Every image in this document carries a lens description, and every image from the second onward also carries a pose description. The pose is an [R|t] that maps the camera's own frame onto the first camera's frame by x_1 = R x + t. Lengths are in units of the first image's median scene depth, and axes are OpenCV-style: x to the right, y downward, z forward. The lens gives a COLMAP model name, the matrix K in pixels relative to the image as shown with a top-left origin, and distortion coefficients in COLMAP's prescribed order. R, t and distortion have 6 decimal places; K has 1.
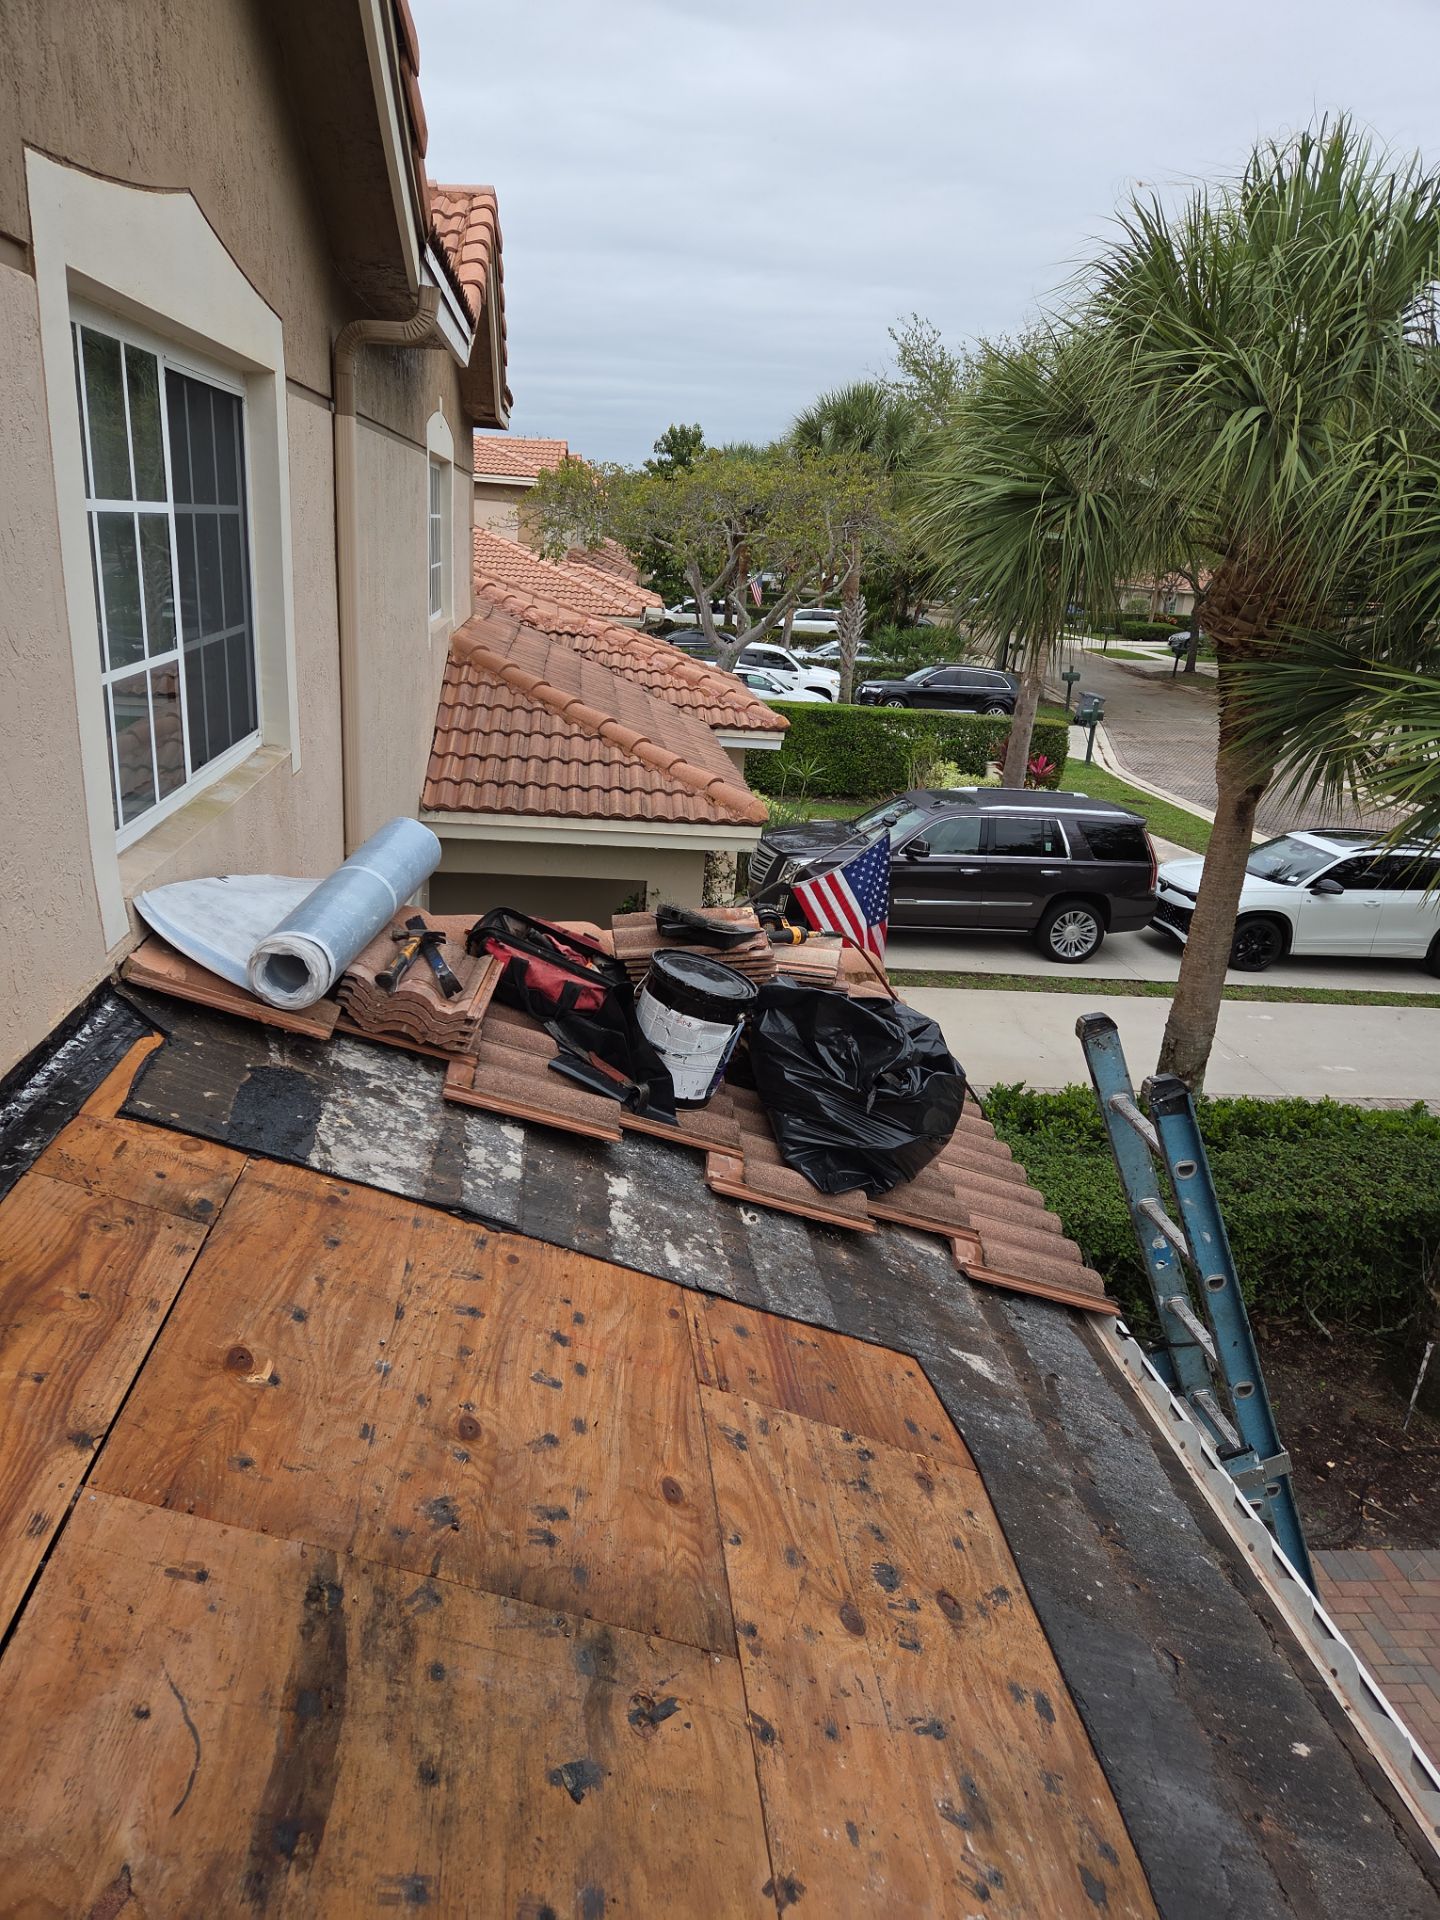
lens RADIAL K [[1271.6, 0, 697.8], [0, 1271.6, 956.6], [0, 0, 1]] dist [0.078719, -0.064362]
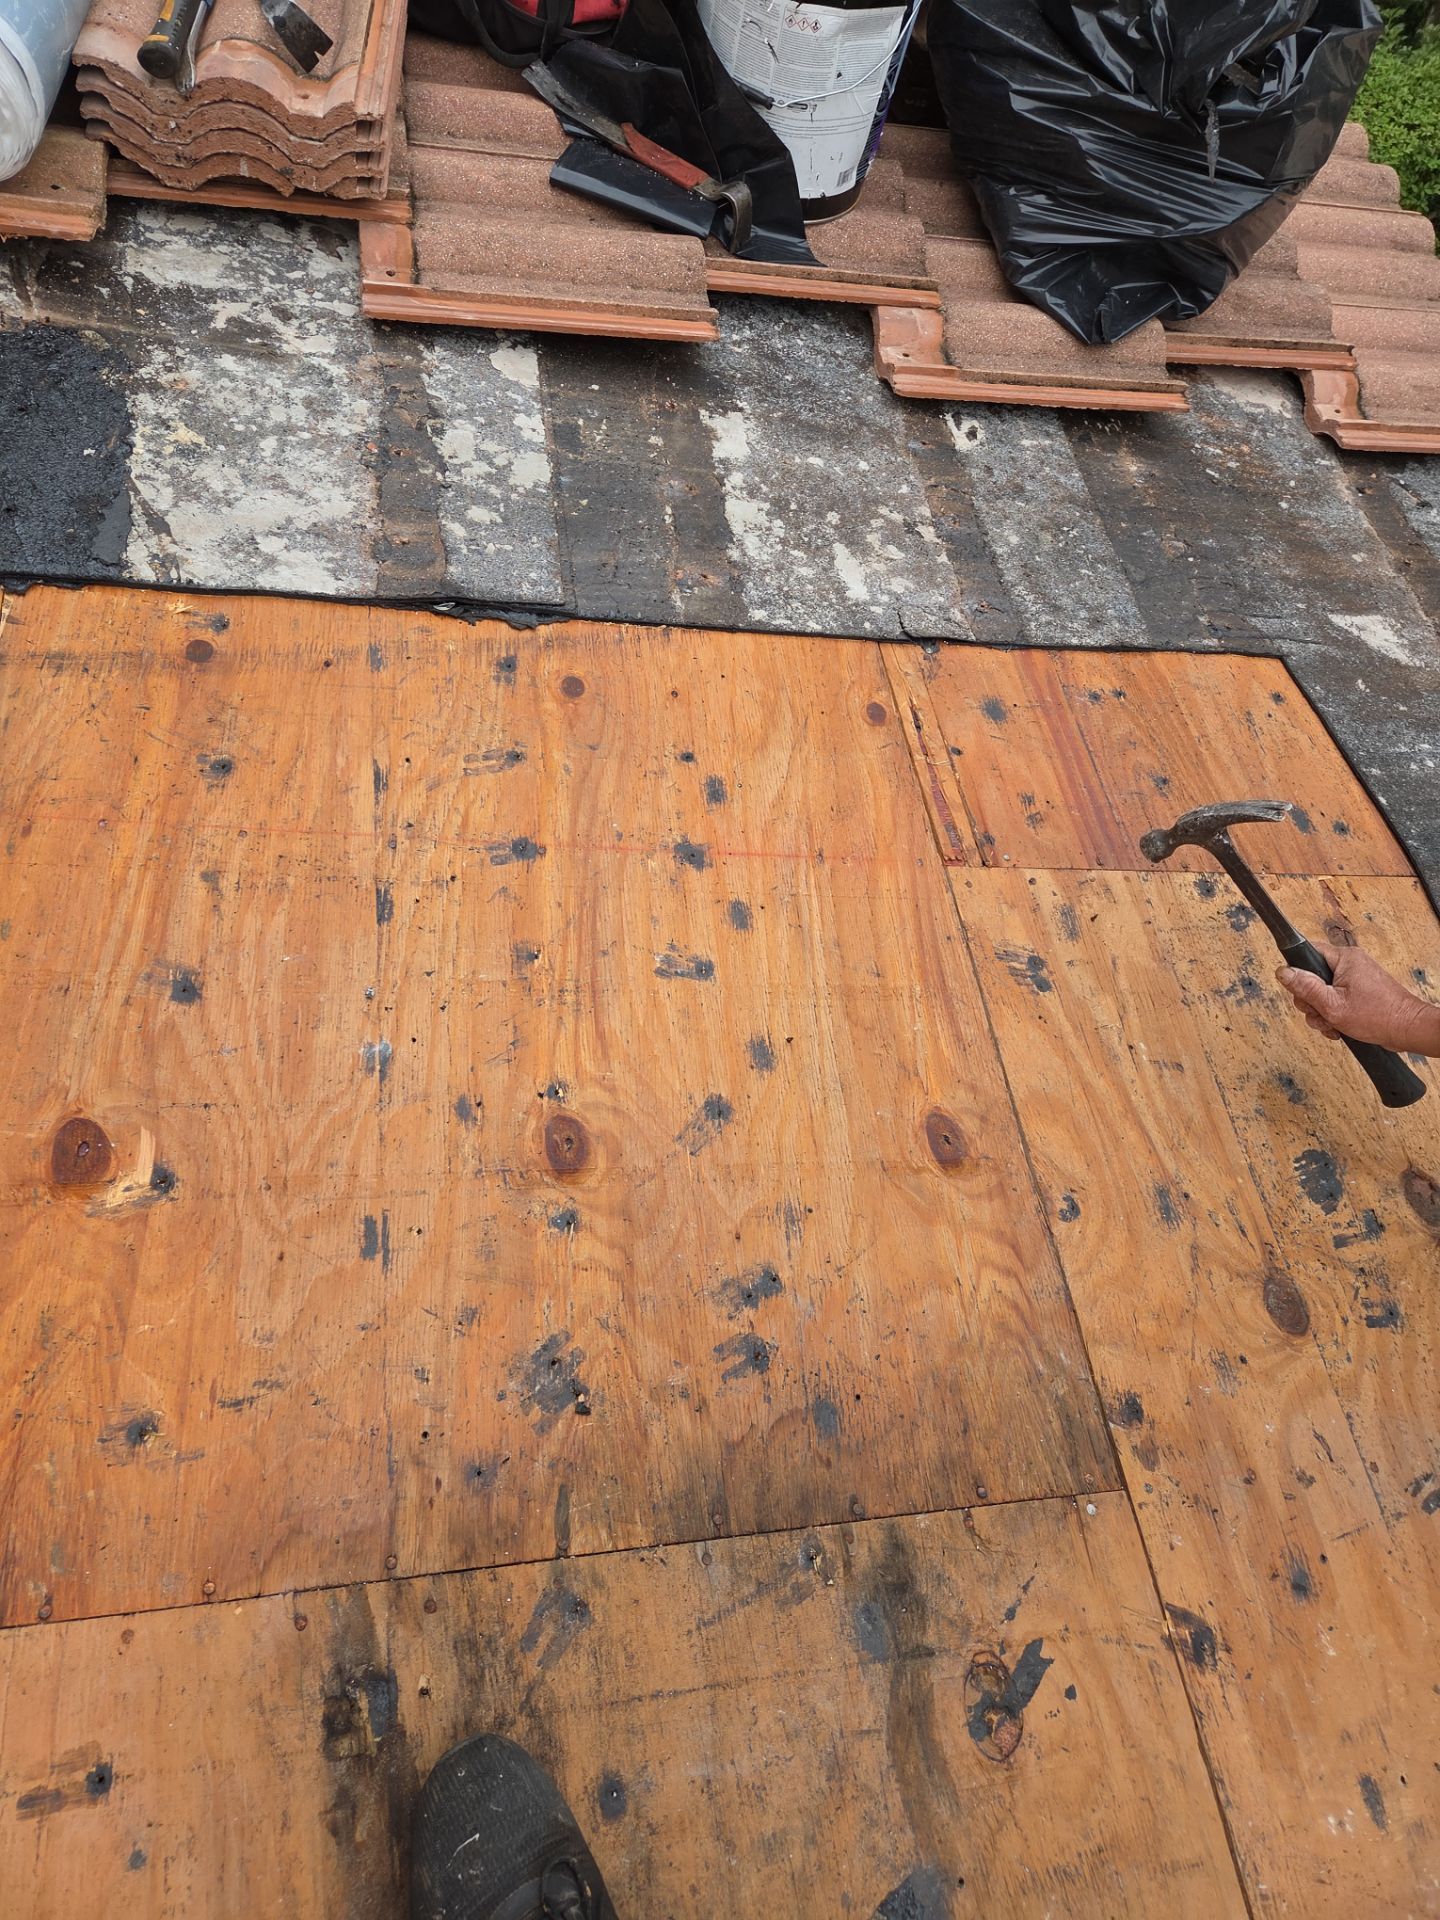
lens RADIAL K [[1271.6, 0, 697.8], [0, 1271.6, 956.6], [0, 0, 1]] dist [0.078719, -0.064362]
pose [[0.985027, -0.117503, -0.126153, -0.039638], [0.171641, 0.736936, 0.653808, -0.021435], [0.016142, -0.665672, 0.746070, 0.541395]]
